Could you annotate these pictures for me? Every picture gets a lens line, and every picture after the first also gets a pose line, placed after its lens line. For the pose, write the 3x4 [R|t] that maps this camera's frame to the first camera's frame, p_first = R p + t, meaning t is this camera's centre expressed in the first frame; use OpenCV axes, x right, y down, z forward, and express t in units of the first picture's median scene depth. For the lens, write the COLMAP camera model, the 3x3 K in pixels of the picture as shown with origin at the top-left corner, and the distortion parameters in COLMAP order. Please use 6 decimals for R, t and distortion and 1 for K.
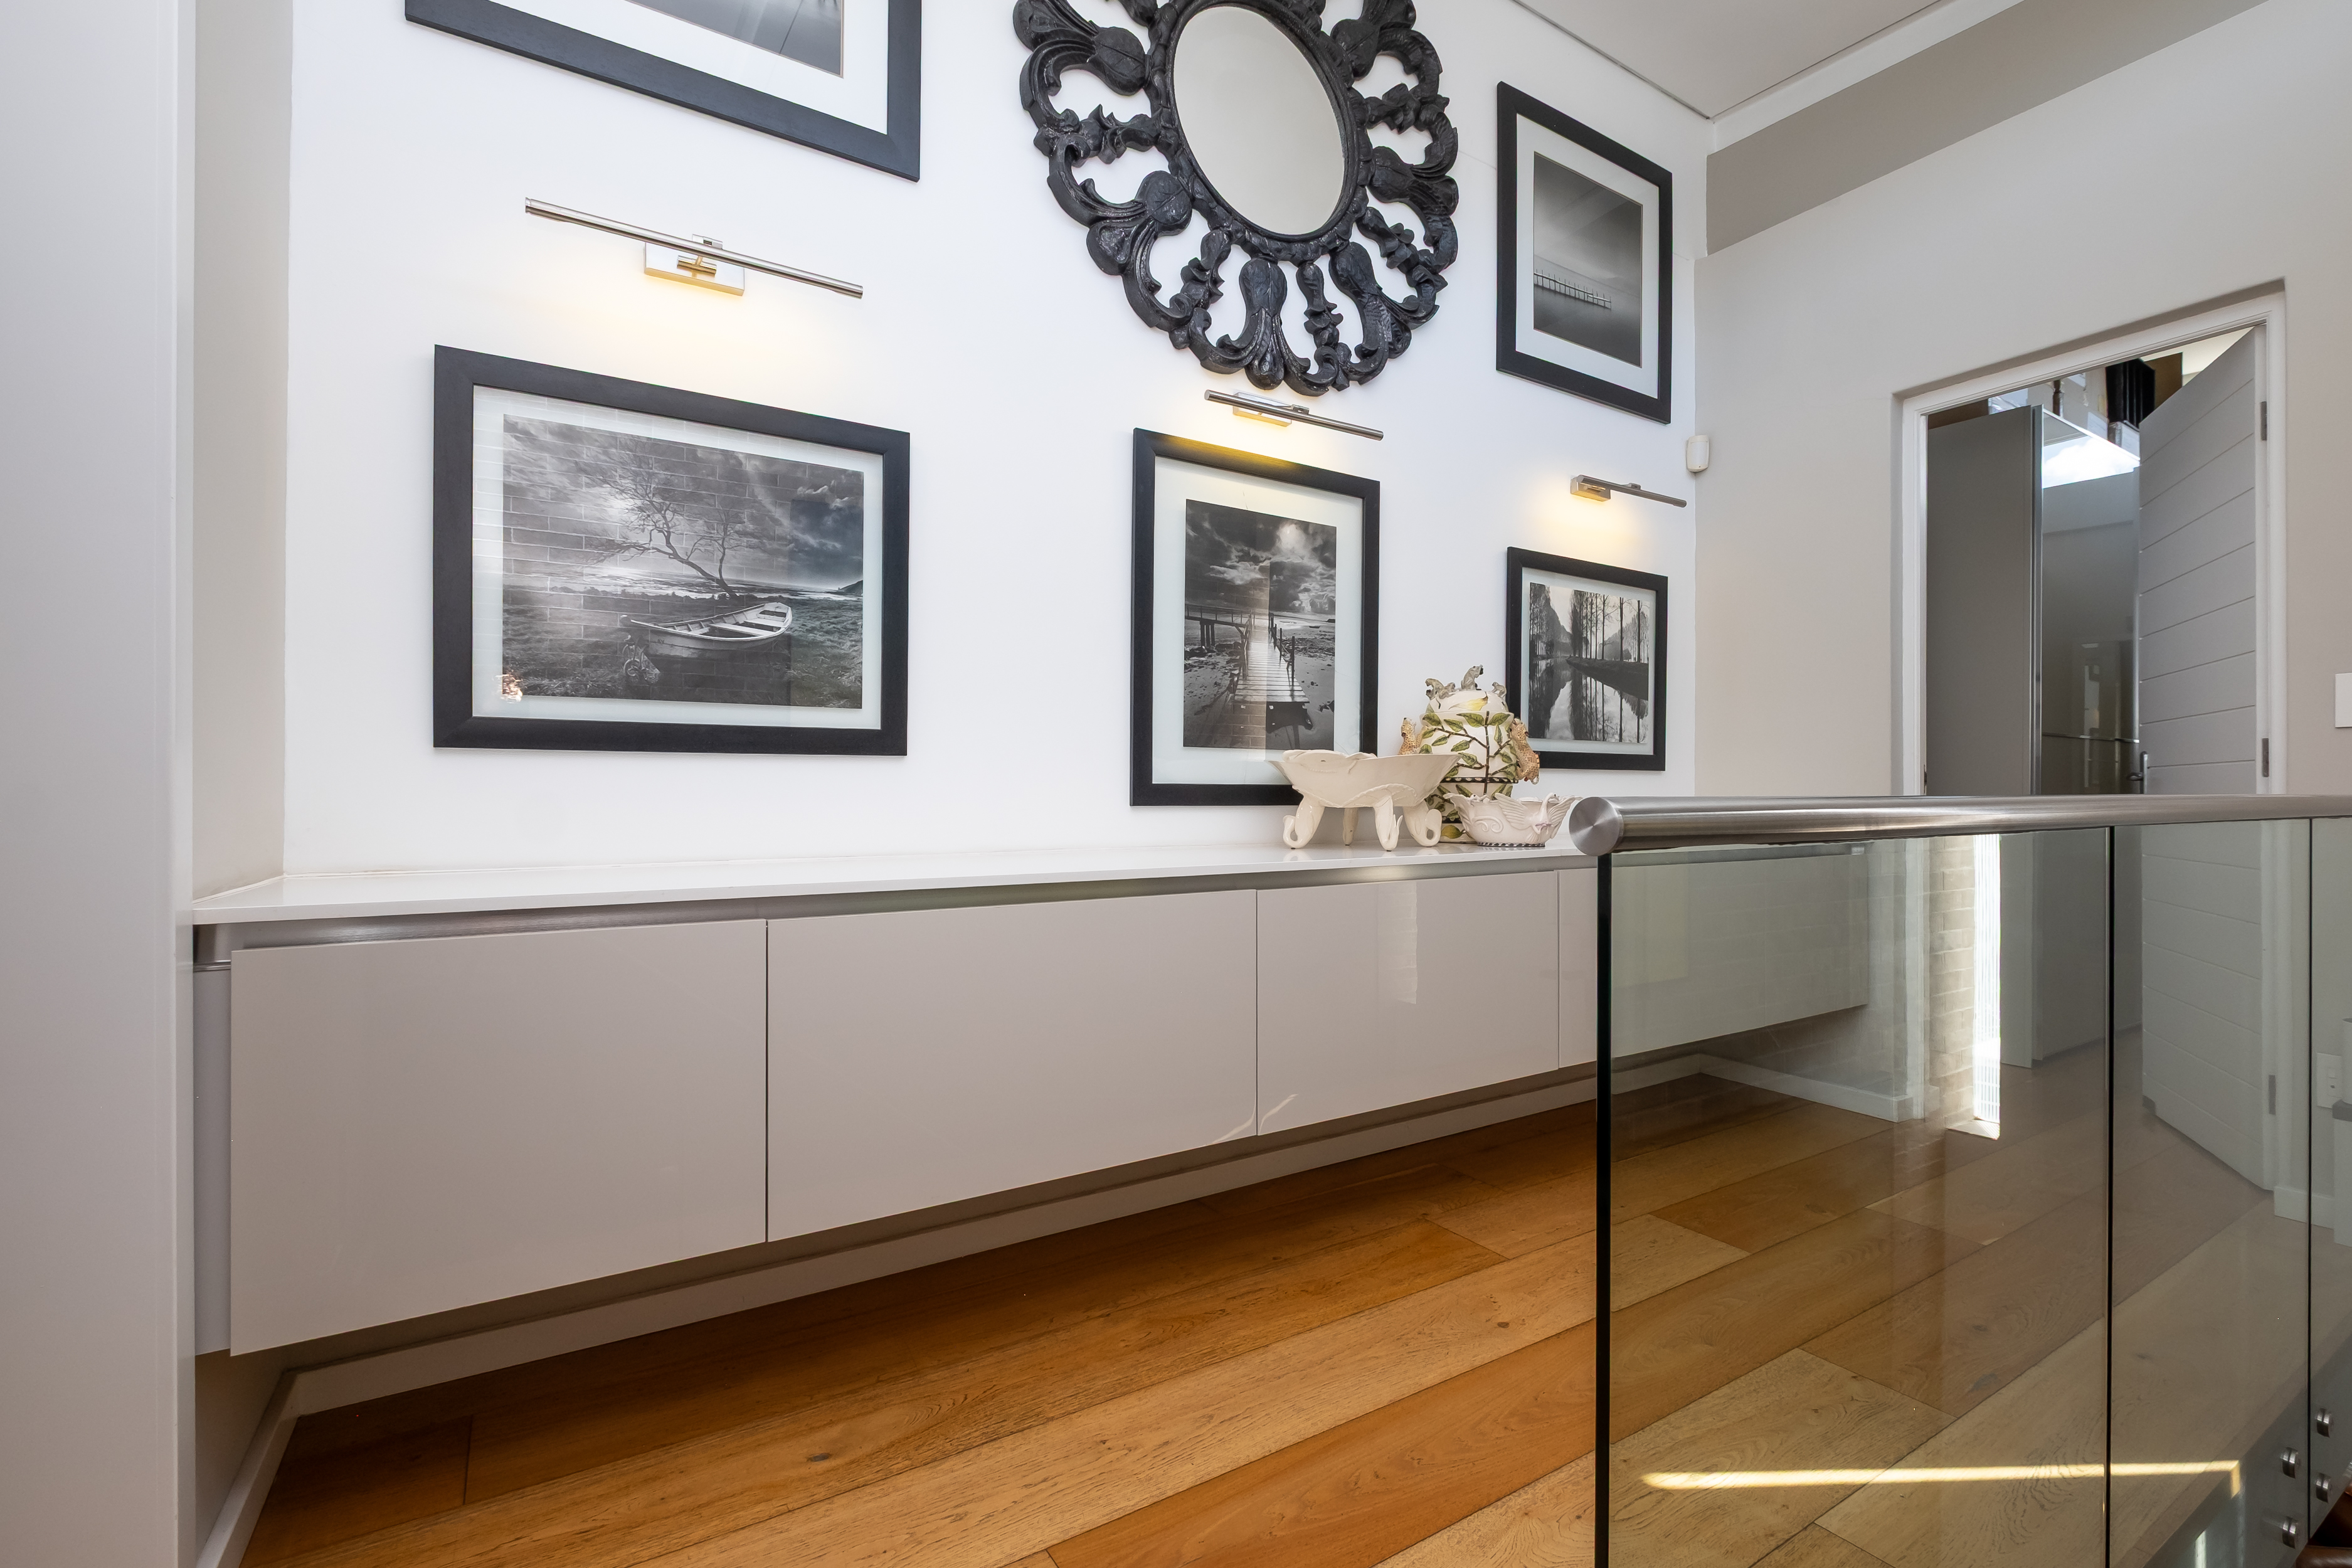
lens RADIAL K [[1046.1, 0, 1178.9], [0, 1046.1, 779.4], [0, 0, 1]] dist [-0.004122, 0.000355]
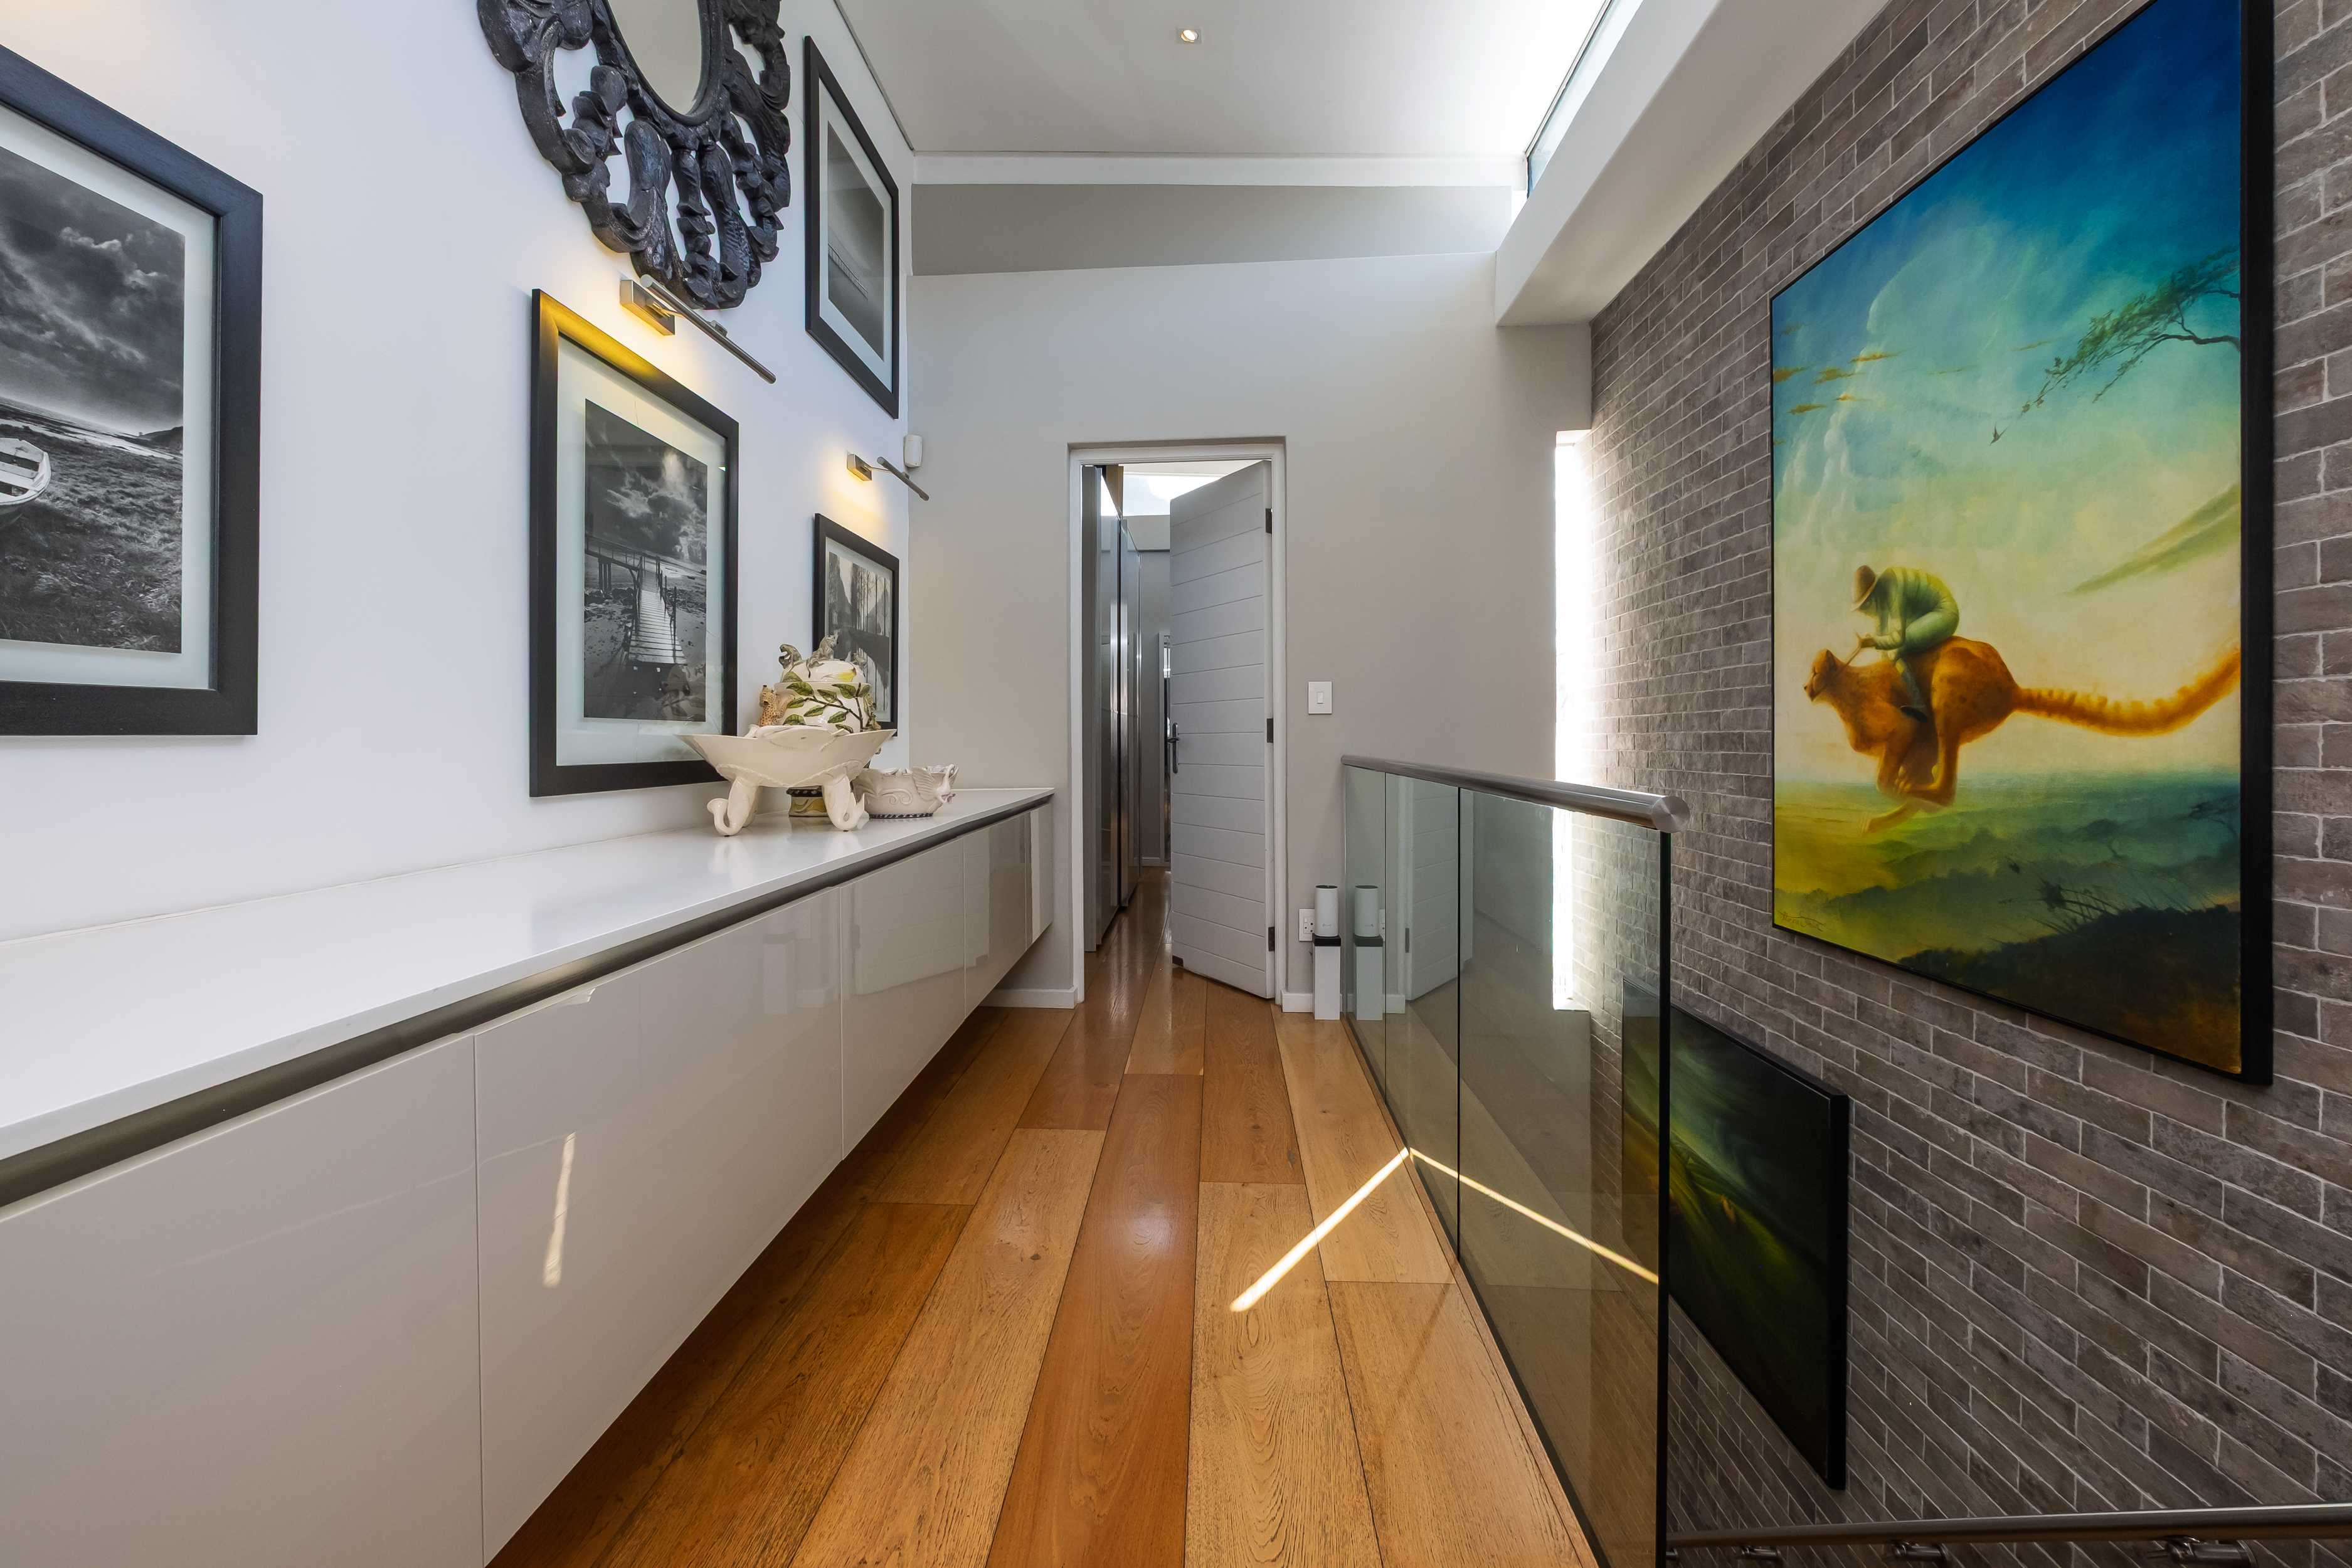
lens RADIAL K [[1046.1, 0, 1150.5], [0, 1046.1, 742.1], [0, 0, 1]] dist [-0.004122, 0.000355]
pose [[0.587124, -0.009037, 0.809446, -0.379563], [-0.000151, 0.999936, 0.011273, -0.021566], [-0.809497, -0.006740, 0.587086, 0.202137]]
